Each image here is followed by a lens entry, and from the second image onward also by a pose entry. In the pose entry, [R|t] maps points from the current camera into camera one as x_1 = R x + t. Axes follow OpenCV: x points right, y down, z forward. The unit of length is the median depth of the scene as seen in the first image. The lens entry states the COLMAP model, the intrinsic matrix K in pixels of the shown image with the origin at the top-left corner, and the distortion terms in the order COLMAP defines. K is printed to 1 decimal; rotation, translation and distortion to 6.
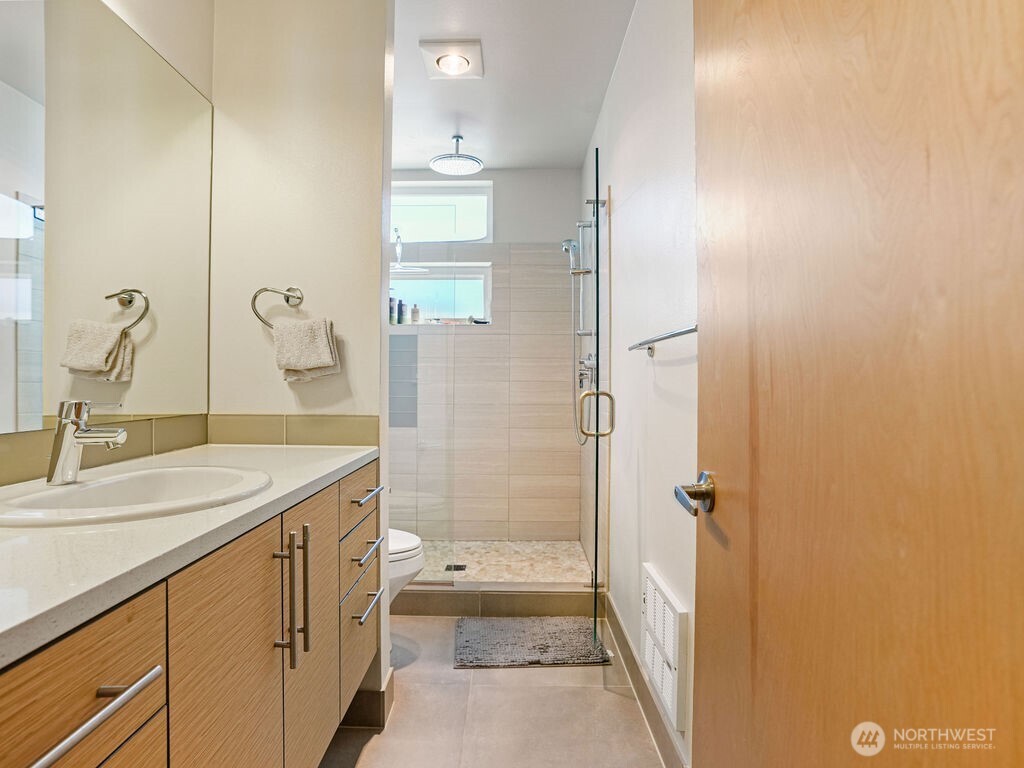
lens RADIAL K [[559.6, 0, 512.0], [0, 559.6, 384.0], [0, 0, 1]] dist [-0.001898, -0.000244]
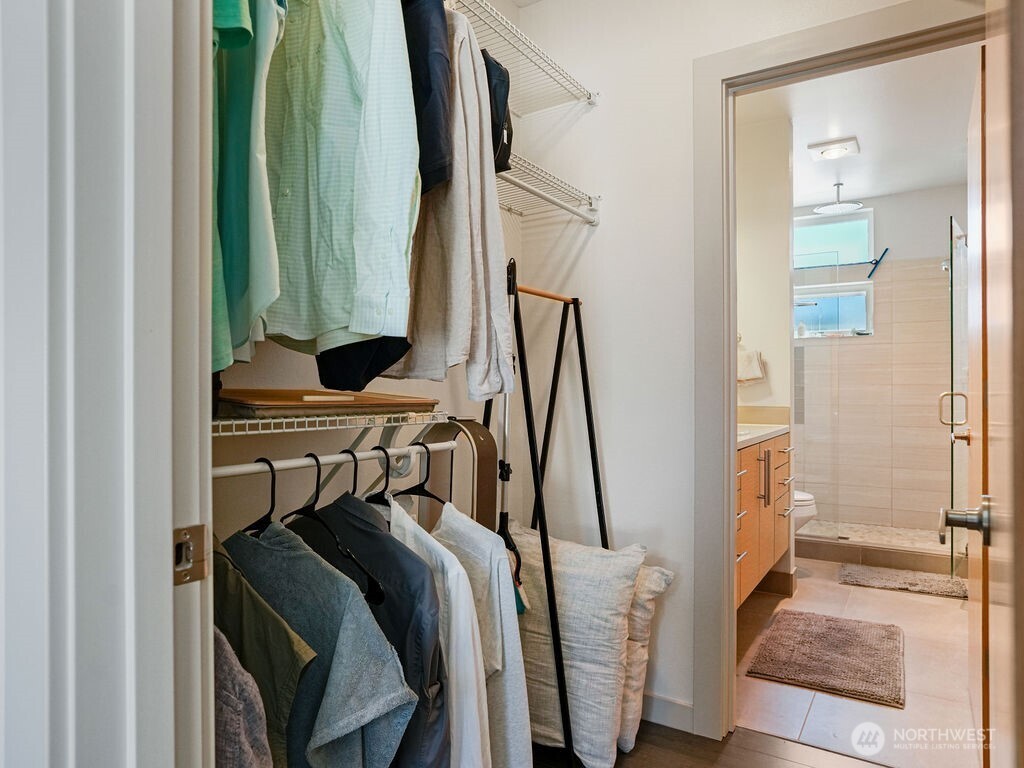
lens RADIAL K [[606.0, 0, 512.0], [0, 606.0, 384.0], [0, 0, 1]] dist [-0.039098, 0.001673]
pose [[0.825812, -0.007756, -0.563893, 0.041957], [0.003844, 0.999960, -0.008126, -0.000180], [0.563933, 0.004543, 0.825808, -0.439037]]
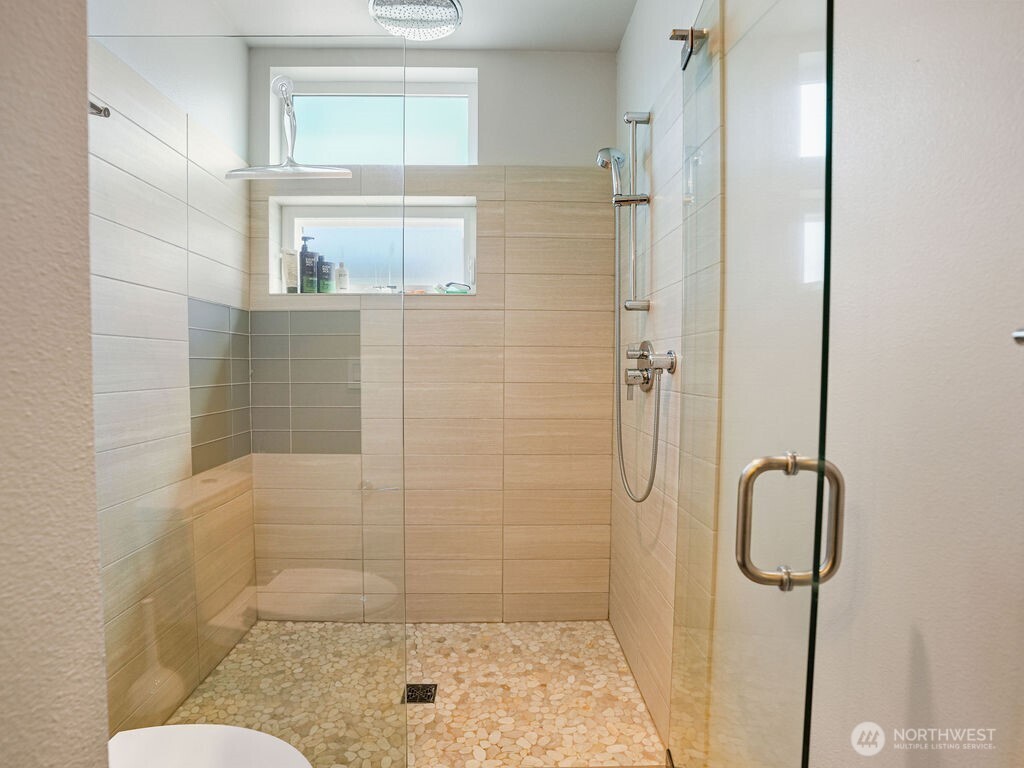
lens RADIAL K [[532.9, 0, 506.0], [0, 532.9, 390.6], [0, 0, 1]] dist [-0.070959, 0.031748]
pose [[0.999661, 0.000359, 0.026040, -0.019456], [-0.001426, 0.999160, 0.040955, -0.022148], [-0.026003, -0.040978, 0.998822, 0.409288]]
